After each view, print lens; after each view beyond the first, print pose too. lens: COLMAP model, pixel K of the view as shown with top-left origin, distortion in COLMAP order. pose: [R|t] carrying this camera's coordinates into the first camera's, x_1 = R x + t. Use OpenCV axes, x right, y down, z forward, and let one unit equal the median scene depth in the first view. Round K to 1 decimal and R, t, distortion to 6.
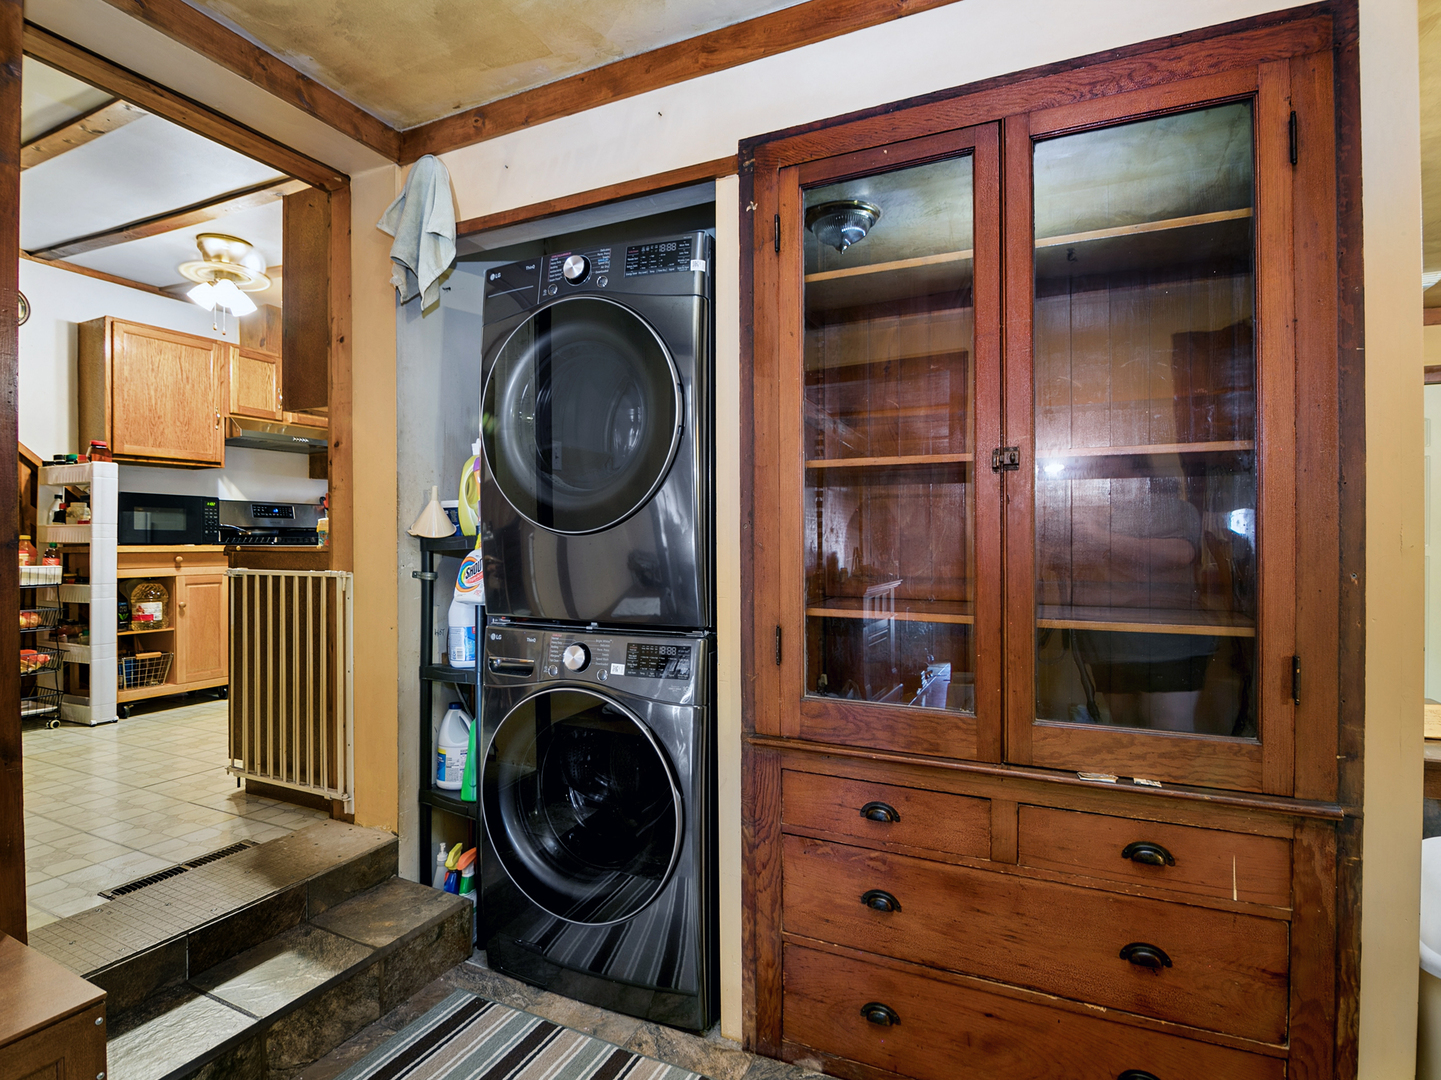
lens RADIAL K [[734.2, 0, 718.4], [0, 734.2, 531.6], [0, 0, 1]] dist [-0.001577, -0.008905]
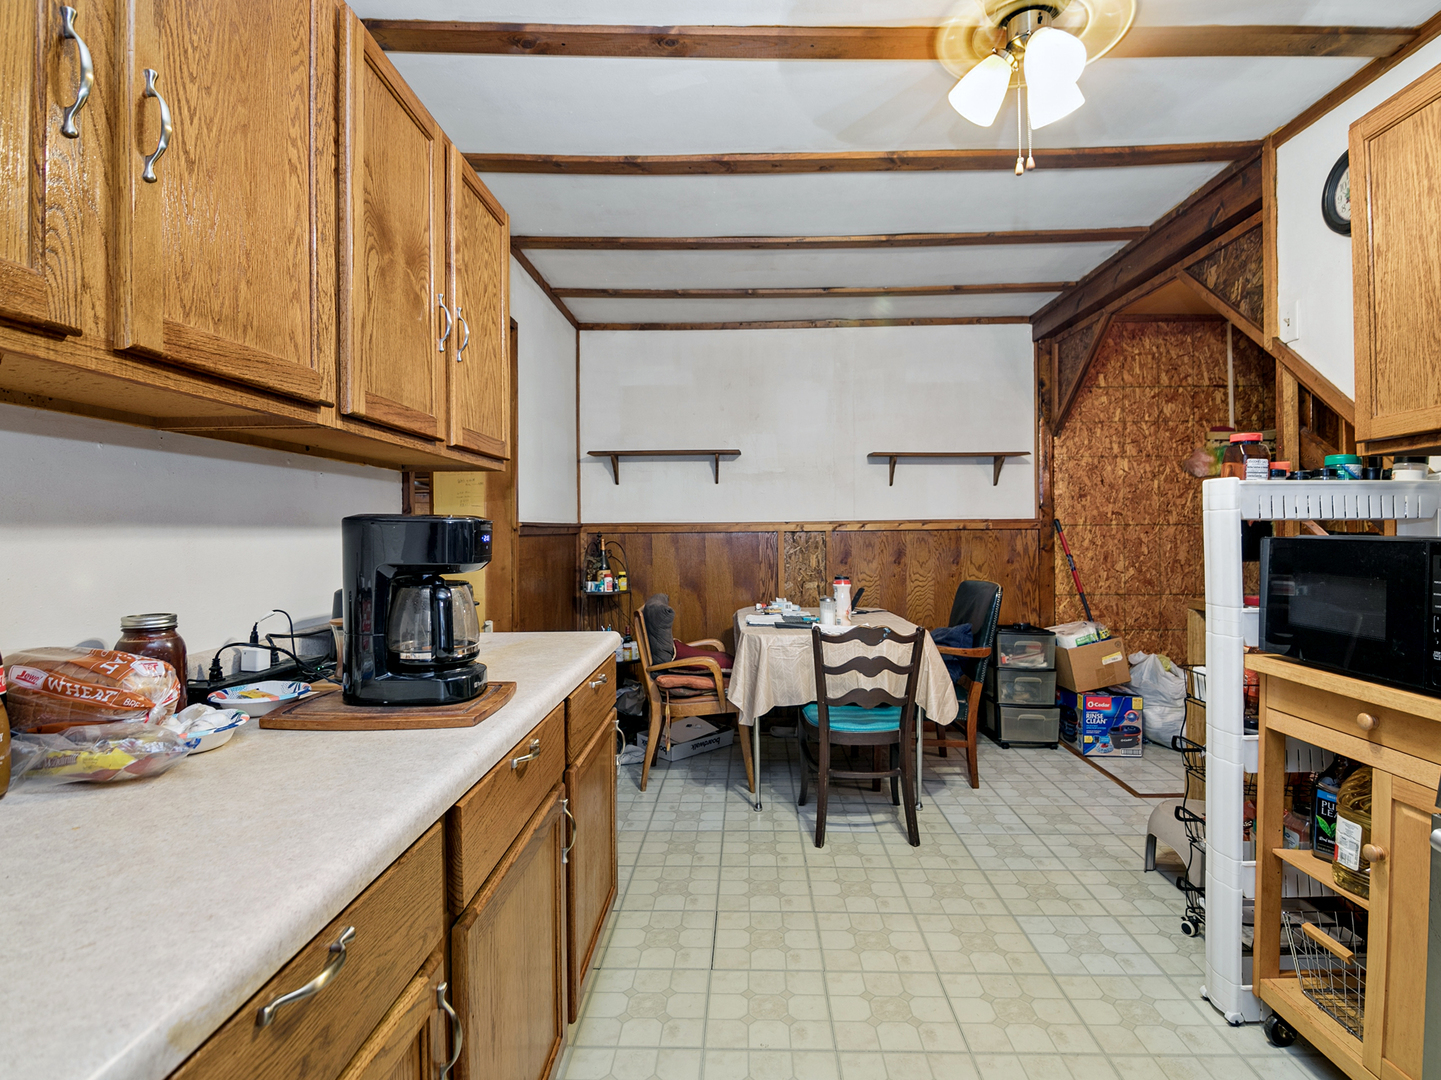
lens RADIAL K [[717.9, 0, 721.1], [0, 717.9, 533.9], [0, 0, 1]] dist [-0.000466, -0.018401]
pose [[-0.918543, 0.012081, -0.395136, -0.320679], [0.012061, 0.999924, 0.002534, -0.059071], [0.395136, -0.002439, -0.918619, 1.235180]]
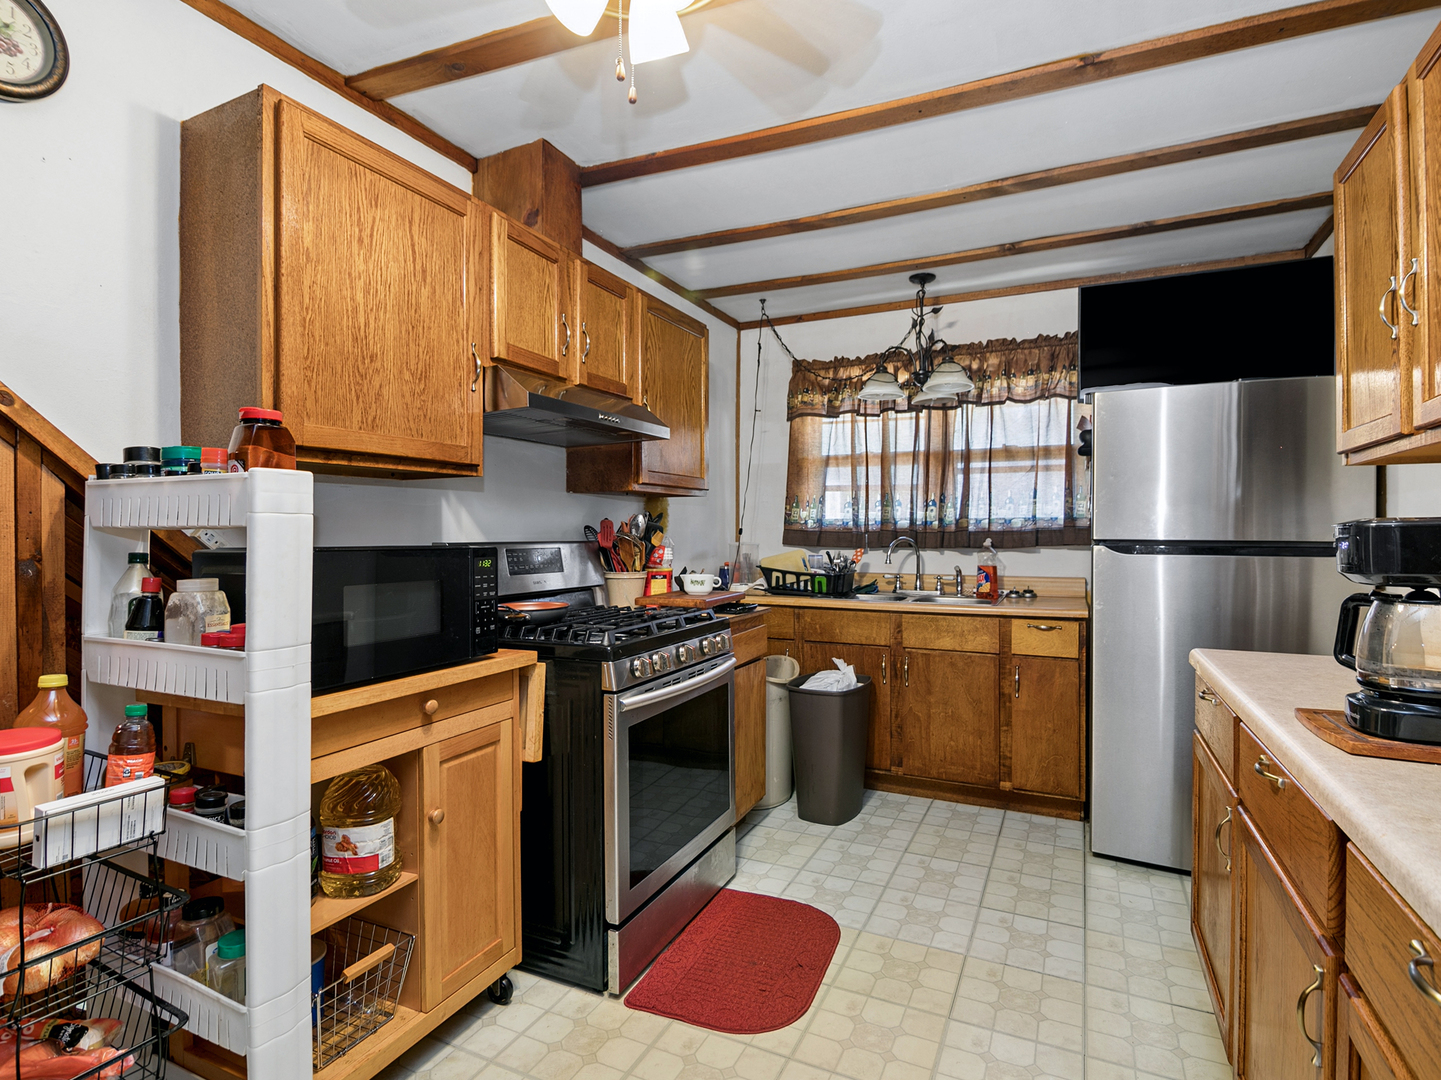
lens RADIAL K [[734.2, 0, 718.4], [0, 734.2, 531.6], [0, 0, 1]] dist [-0.001577, -0.008905]
pose [[0.999971, 0.003179, -0.006937, -0.591941], [-0.003133, 0.999973, 0.006621, -0.064176], [0.006958, -0.006600, 0.999954, 0.612099]]
